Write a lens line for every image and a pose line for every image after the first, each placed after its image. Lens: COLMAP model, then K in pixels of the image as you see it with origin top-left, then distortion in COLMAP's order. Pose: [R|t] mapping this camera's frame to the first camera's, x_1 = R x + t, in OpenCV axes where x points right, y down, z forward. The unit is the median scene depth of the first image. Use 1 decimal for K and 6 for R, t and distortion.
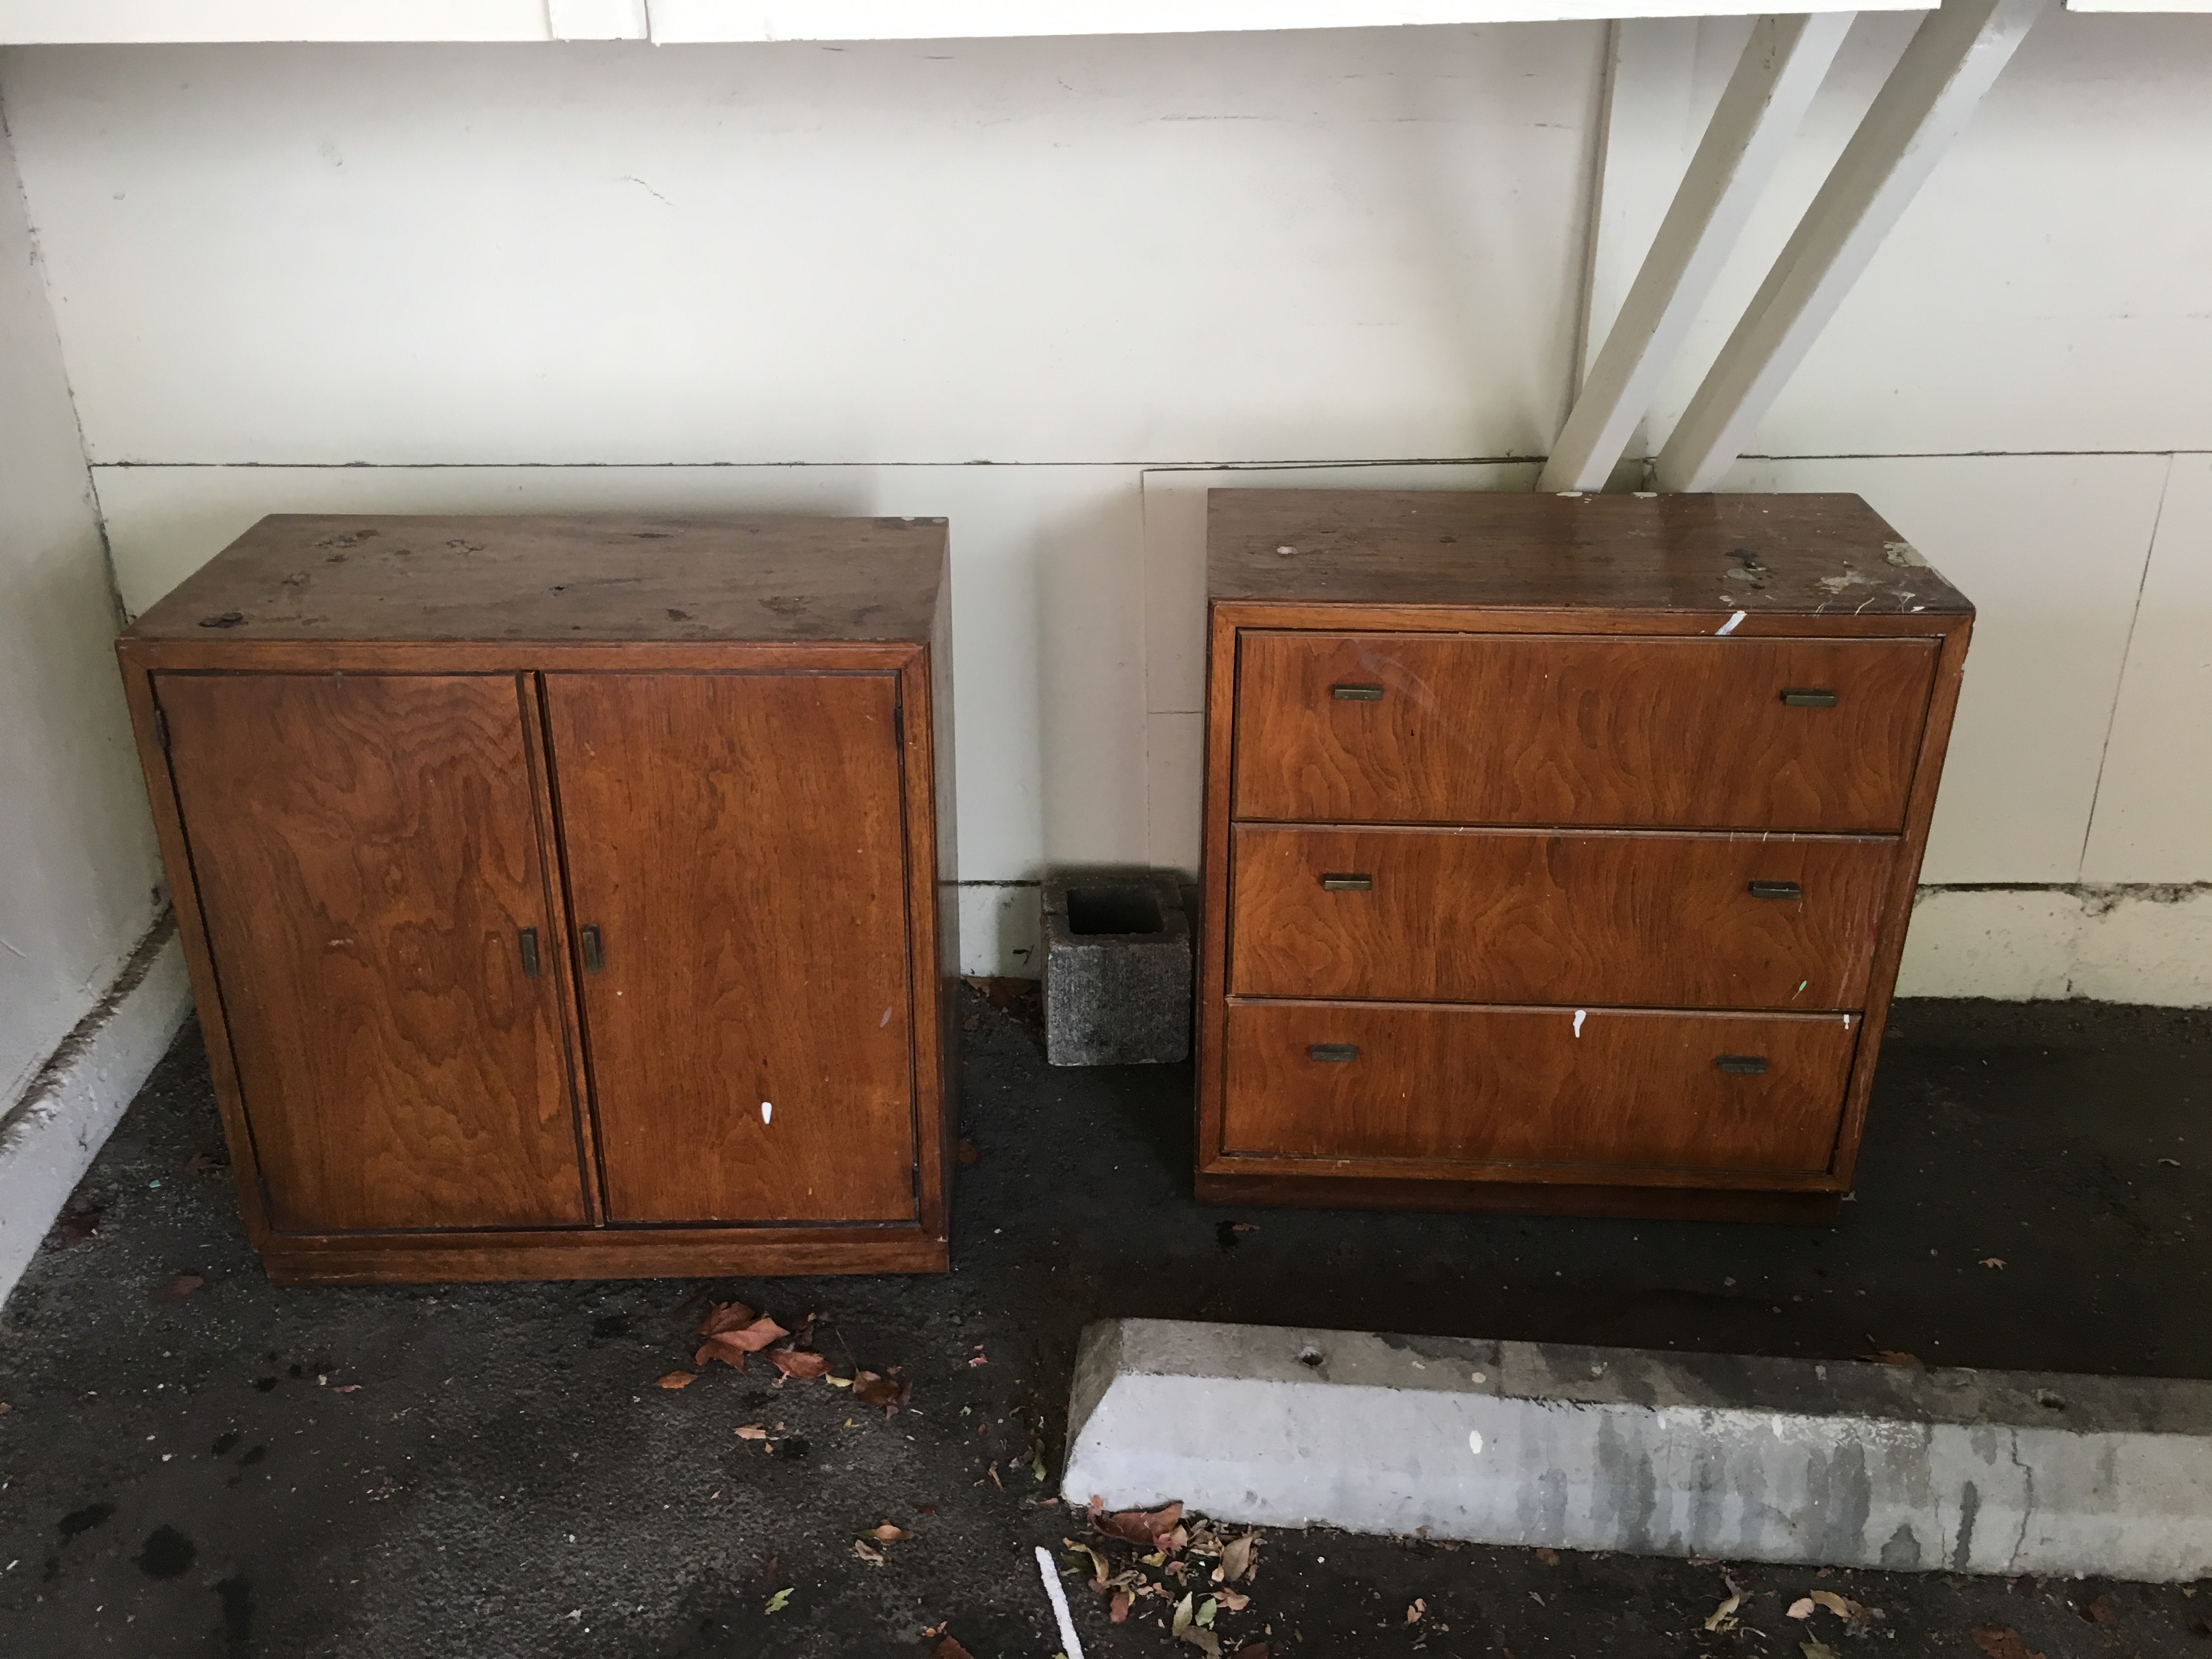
lens RADIAL K [[2038.4, 0, 1071.9], [0, 2038.4, 757.0], [0, 0, 1]] dist [0.085250, -0.137793]
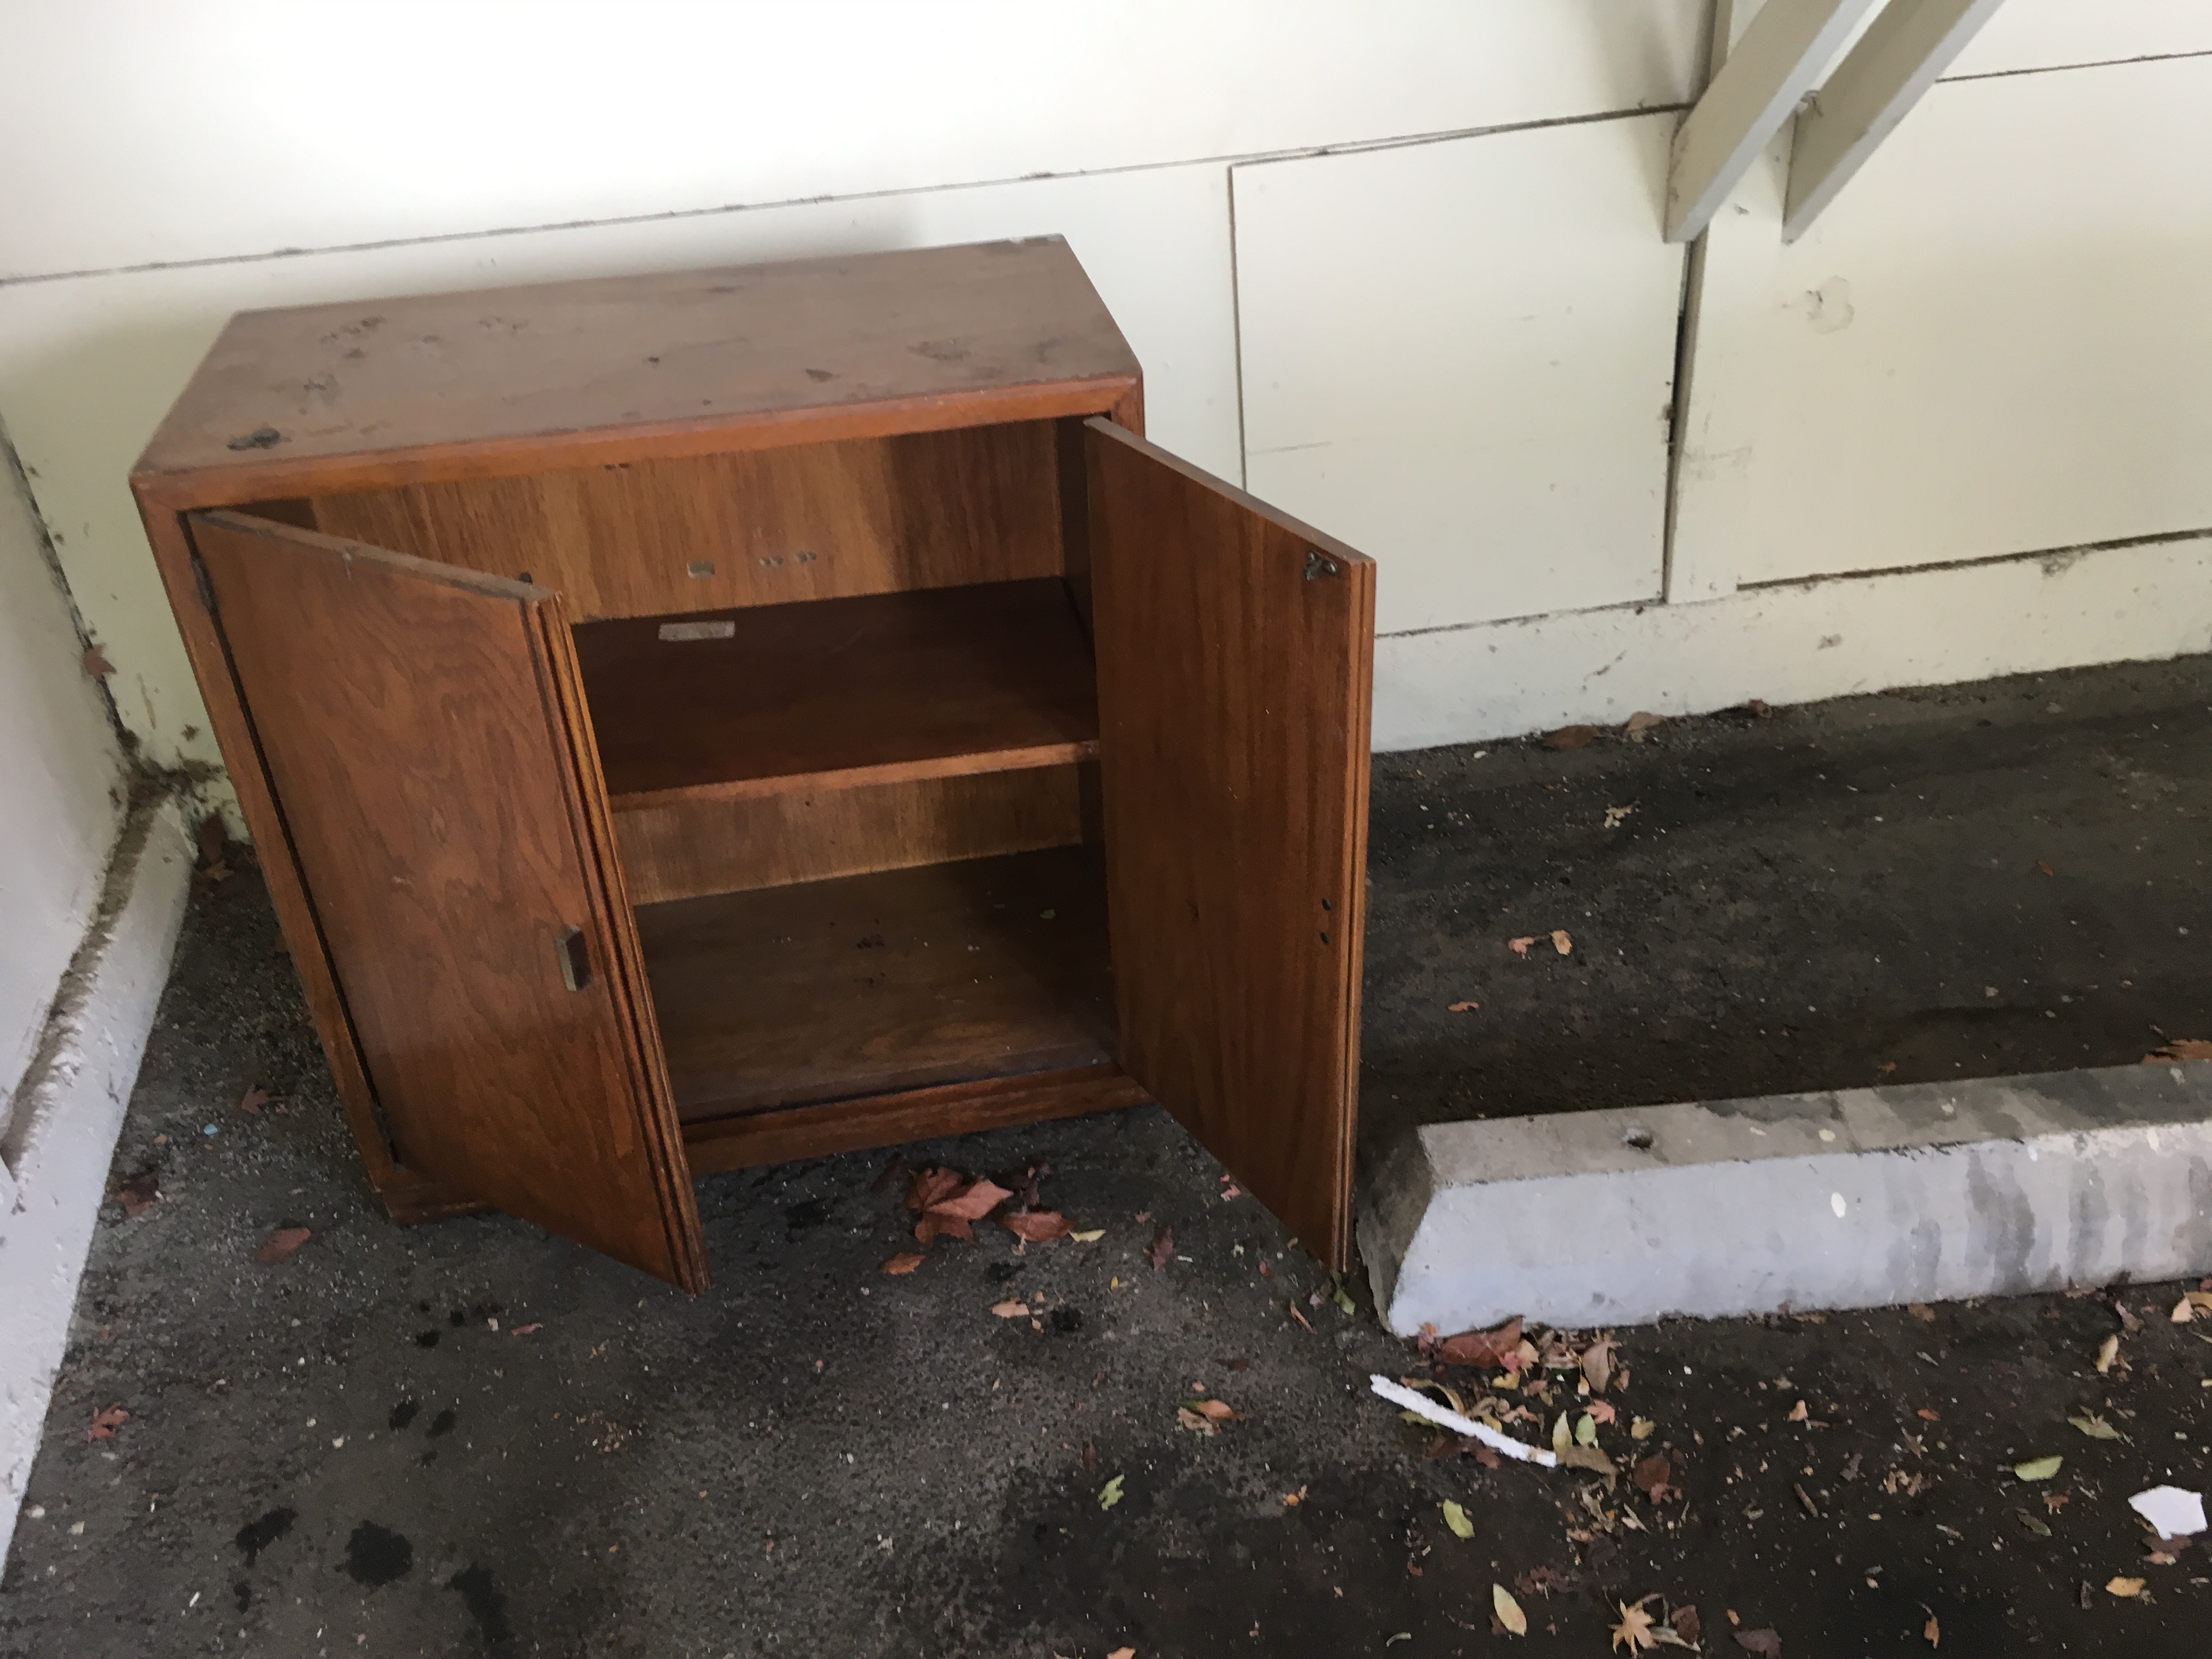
lens RADIAL K [[2038.4, 0, 1059.4], [0, 2038.4, 809.8], [0, 0, 1]] dist [0.085250, -0.137793]
pose [[0.986768, -0.127067, 0.100707, -0.189972], [0.113019, 0.984422, 0.134687, 0.001854], [-0.116252, -0.121523, 0.985757, 0.153408]]
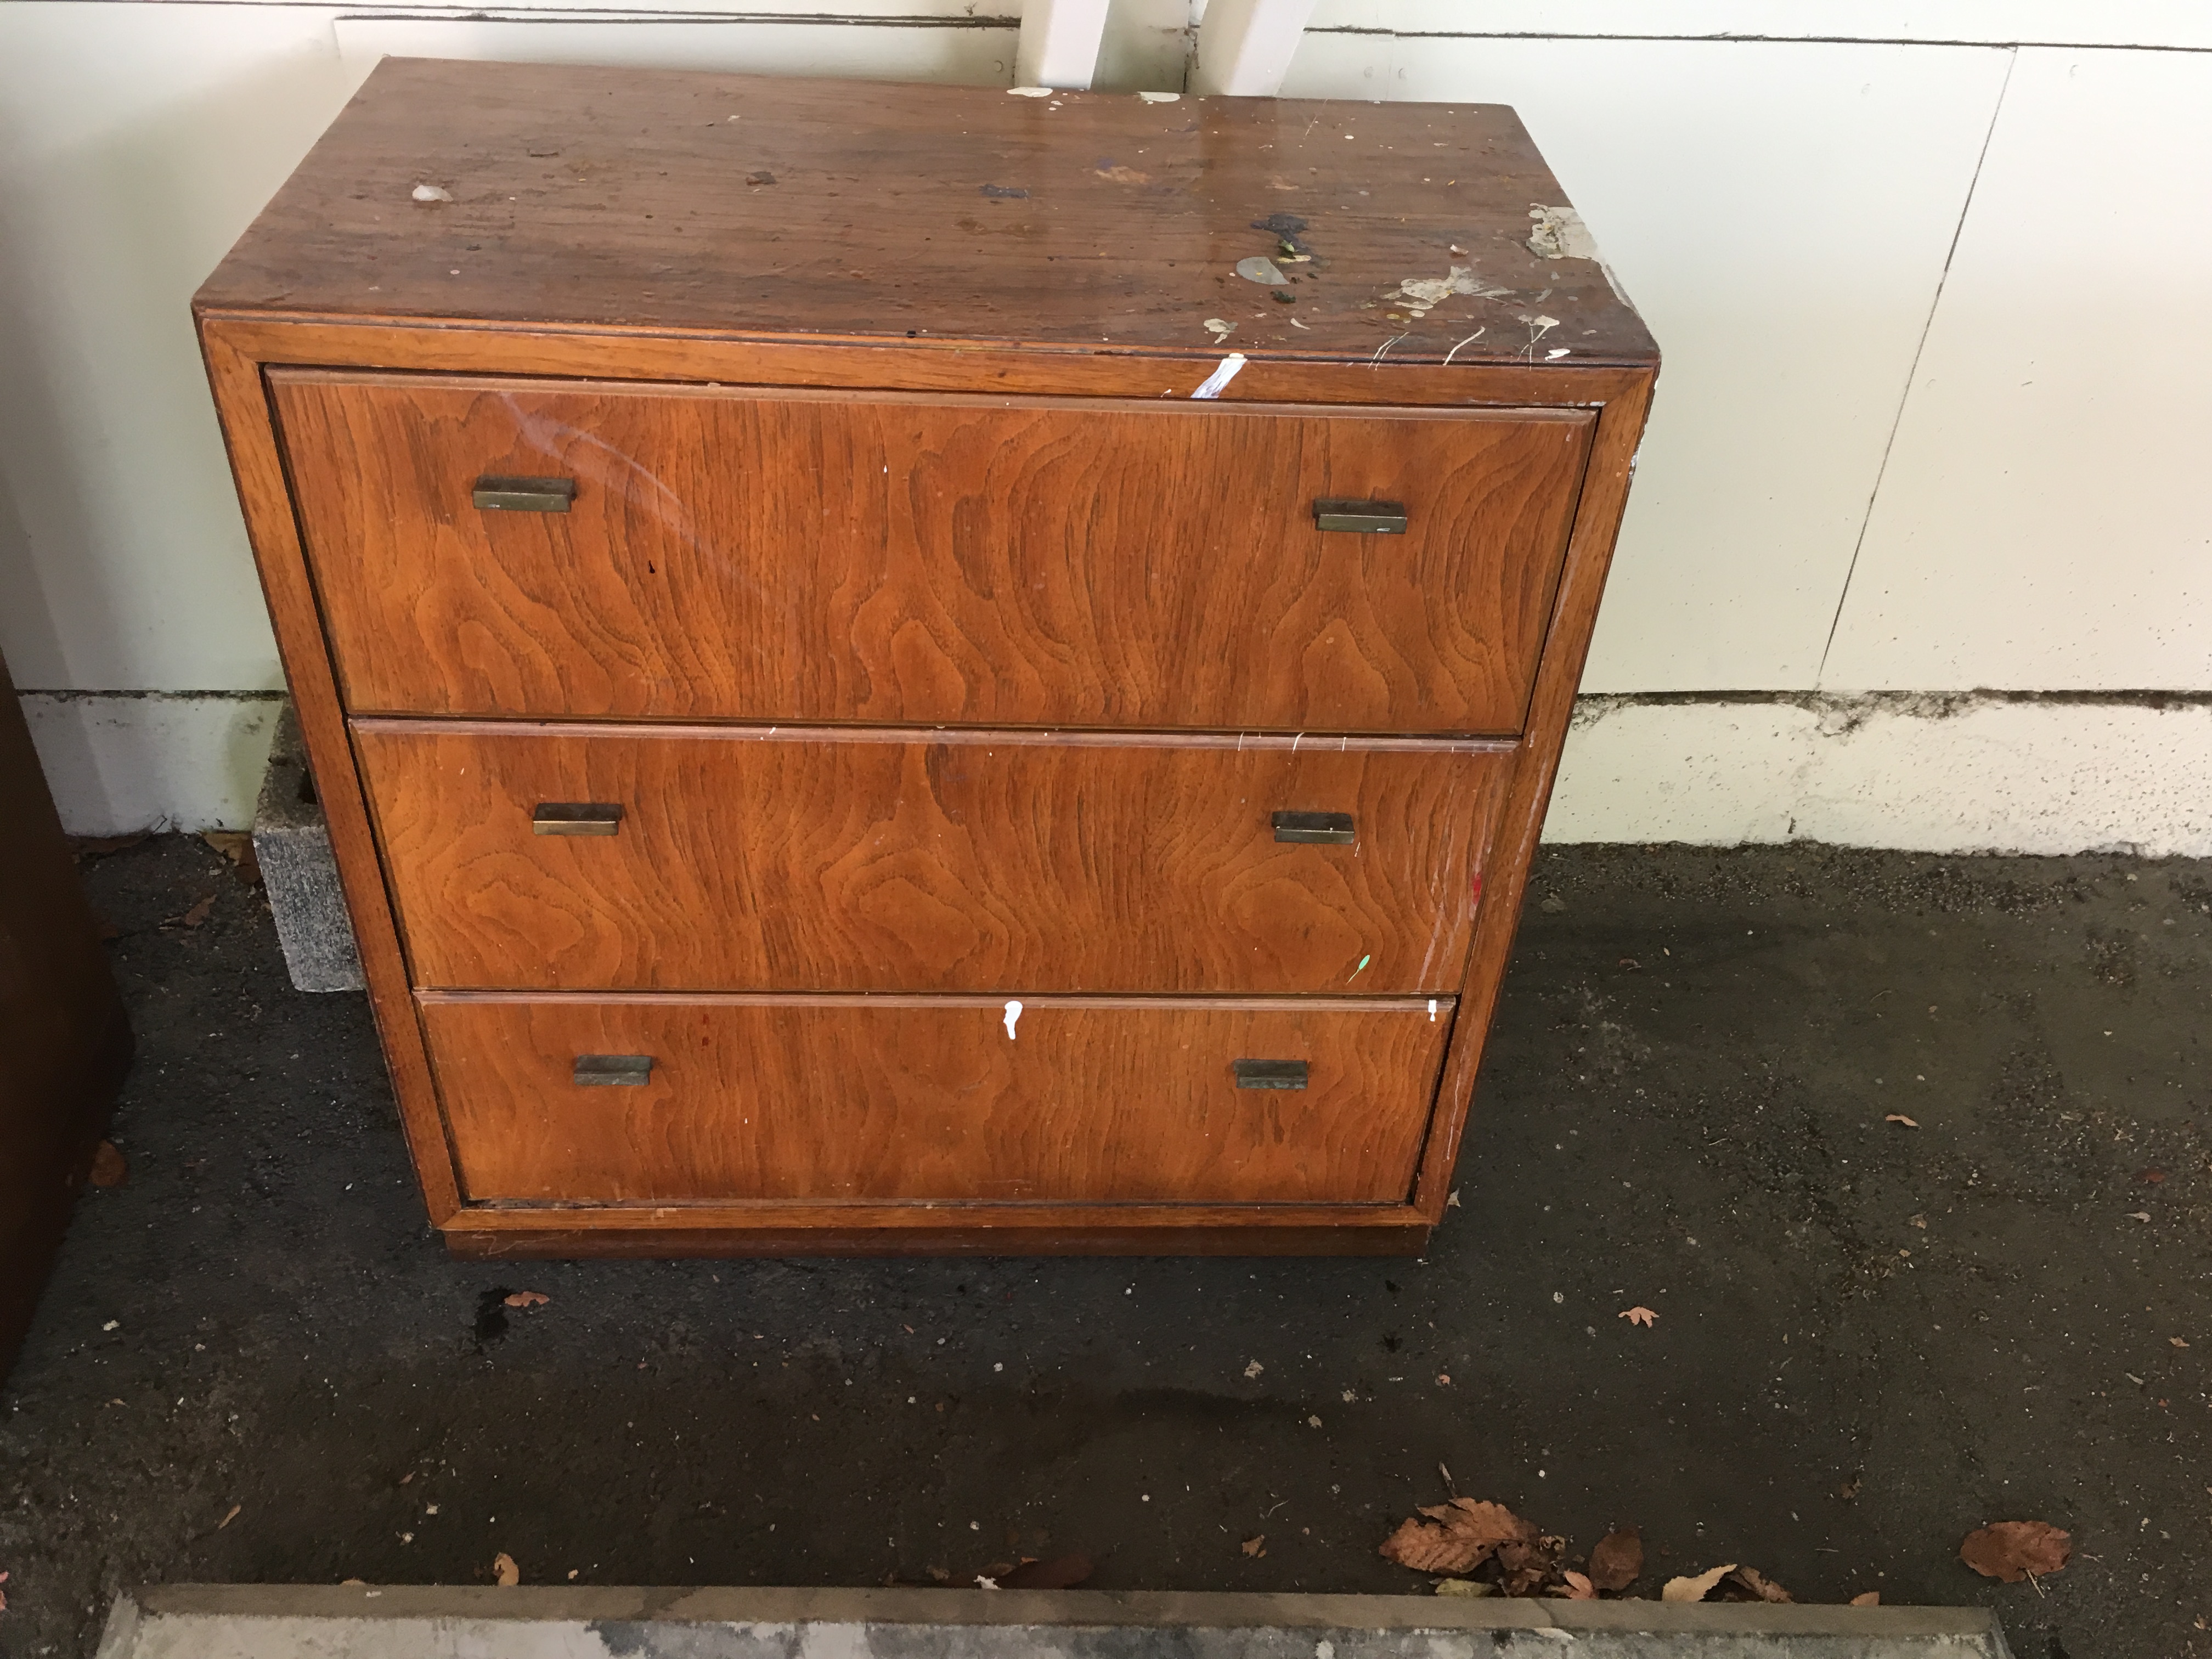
lens RADIAL K [[2038.4, 0, 1150.7], [0, 2038.4, 812.4], [0, 0, 1]] dist [0.085250, -0.137793]
pose [[0.991173, -0.019114, 0.131193, 0.219000], [-0.011452, 0.973511, 0.228355, -0.071323], [-0.132082, -0.227841, 0.964698, 0.444216]]
